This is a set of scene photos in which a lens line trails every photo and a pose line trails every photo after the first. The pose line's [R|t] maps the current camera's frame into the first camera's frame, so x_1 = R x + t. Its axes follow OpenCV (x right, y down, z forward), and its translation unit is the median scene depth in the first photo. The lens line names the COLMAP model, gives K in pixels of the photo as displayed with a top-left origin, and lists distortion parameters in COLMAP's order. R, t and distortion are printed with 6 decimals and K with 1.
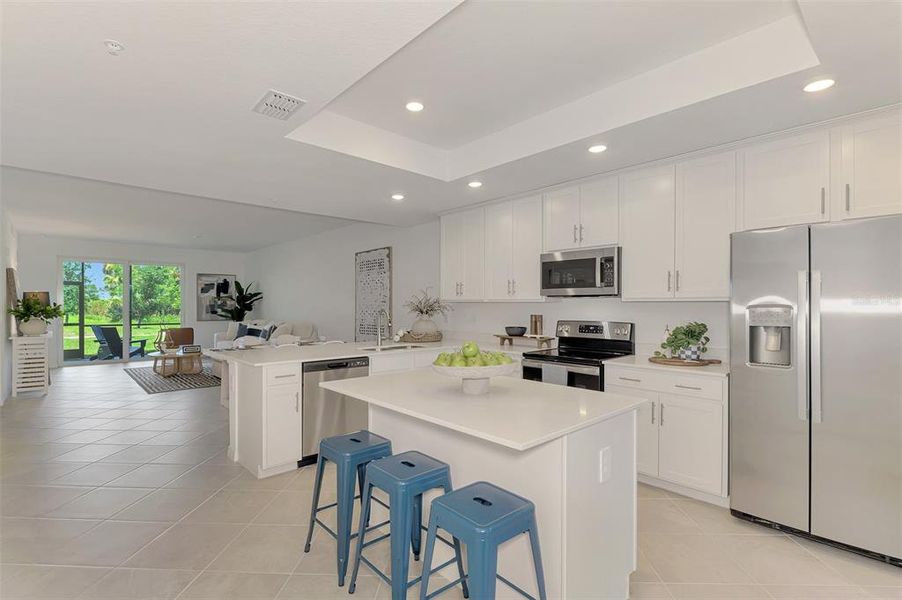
lens RADIAL K [[421.6, 0, 443.6], [0, 421.6, 303.3], [0, 0, 1]] dist [0.000041, -0.000339]
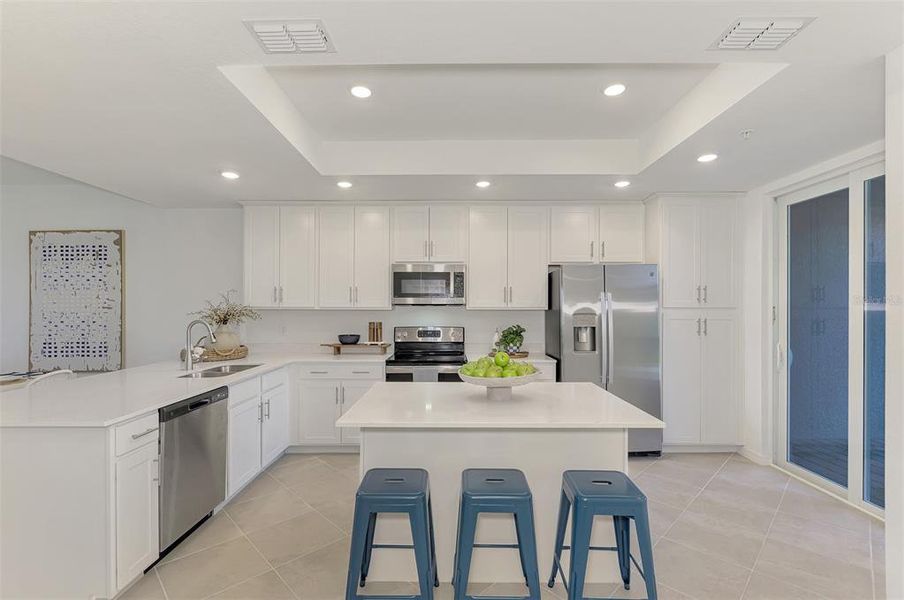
lens RADIAL K [[422.5, 0, 444.6], [0, 422.5, 303.3], [0, 0, 1]] dist [0.000041, -0.000339]
pose [[0.680277, 0.003641, 0.732946, -0.399455], [-0.002035, 0.999993, -0.003079, -0.014887], [-0.732952, 0.000603, 0.680280, 0.175038]]
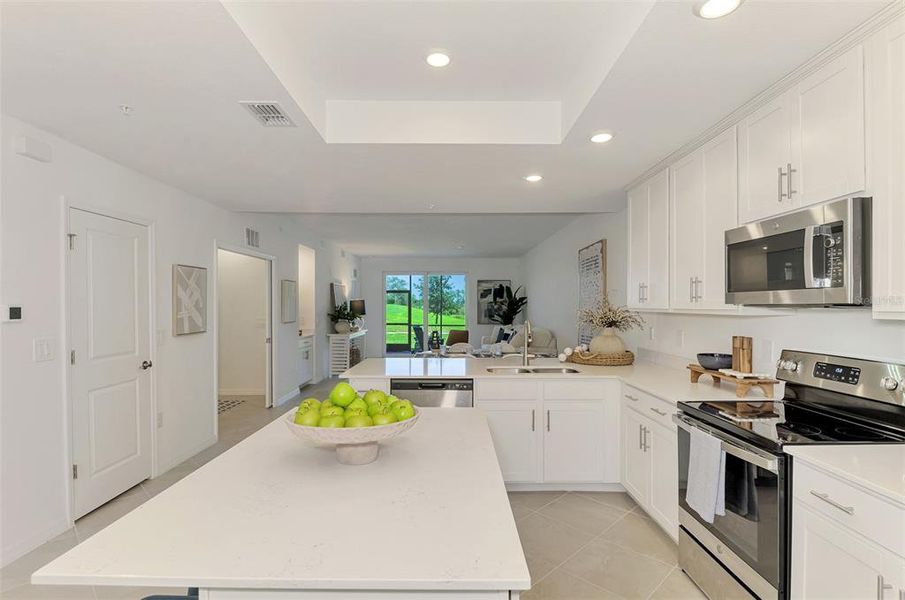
lens RADIAL K [[440.7, 0, 453.8], [0, 440.7, 305.8], [0, 0, 1]] dist [-0.001058, -0.000322]
pose [[0.739399, -0.001526, -0.673266, 0.320873], [0.003222, 0.999994, 0.001272, -0.015979], [0.673260, -0.003110, 0.739400, 0.283778]]
